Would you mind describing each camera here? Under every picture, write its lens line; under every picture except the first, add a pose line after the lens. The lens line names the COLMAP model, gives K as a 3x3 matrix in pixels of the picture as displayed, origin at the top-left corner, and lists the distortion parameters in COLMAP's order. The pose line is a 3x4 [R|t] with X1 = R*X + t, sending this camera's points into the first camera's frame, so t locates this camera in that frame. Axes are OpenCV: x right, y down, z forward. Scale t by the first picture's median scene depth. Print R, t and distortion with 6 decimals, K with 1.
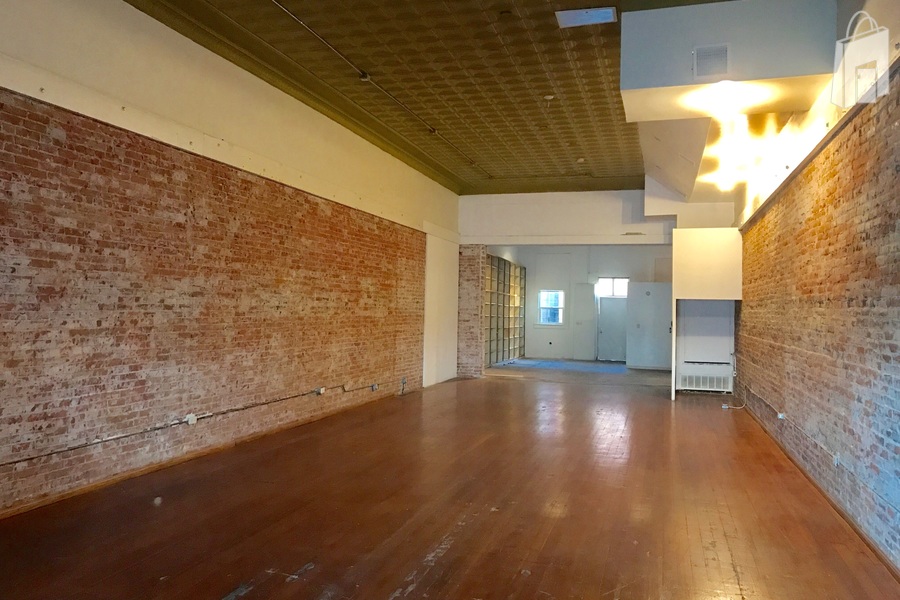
lens RADIAL K [[746.9, 0, 451.0], [0, 746.9, 303.6], [0, 0, 1]] dist [0.015810, -0.006246]
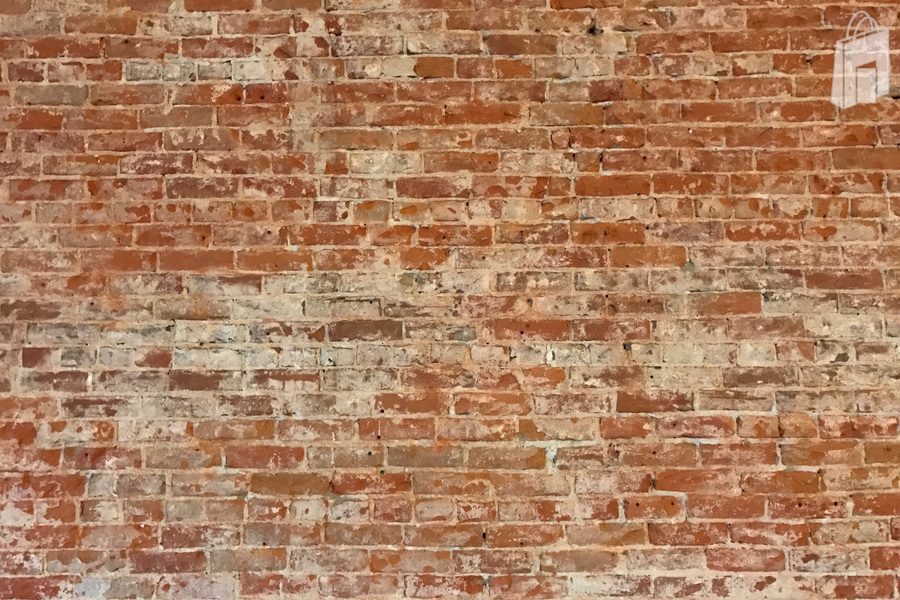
lens RADIAL K [[746.9, 0, 450.0], [0, 746.9, 298.6], [0, 0, 1]] dist [0.015810, -0.006246]
pose [[0.271940, -0.101410, -0.956956, -0.071213], [0.015722, 0.994767, -0.100949, 0.003883], [0.962186, 0.012407, 0.272111, 0.956049]]
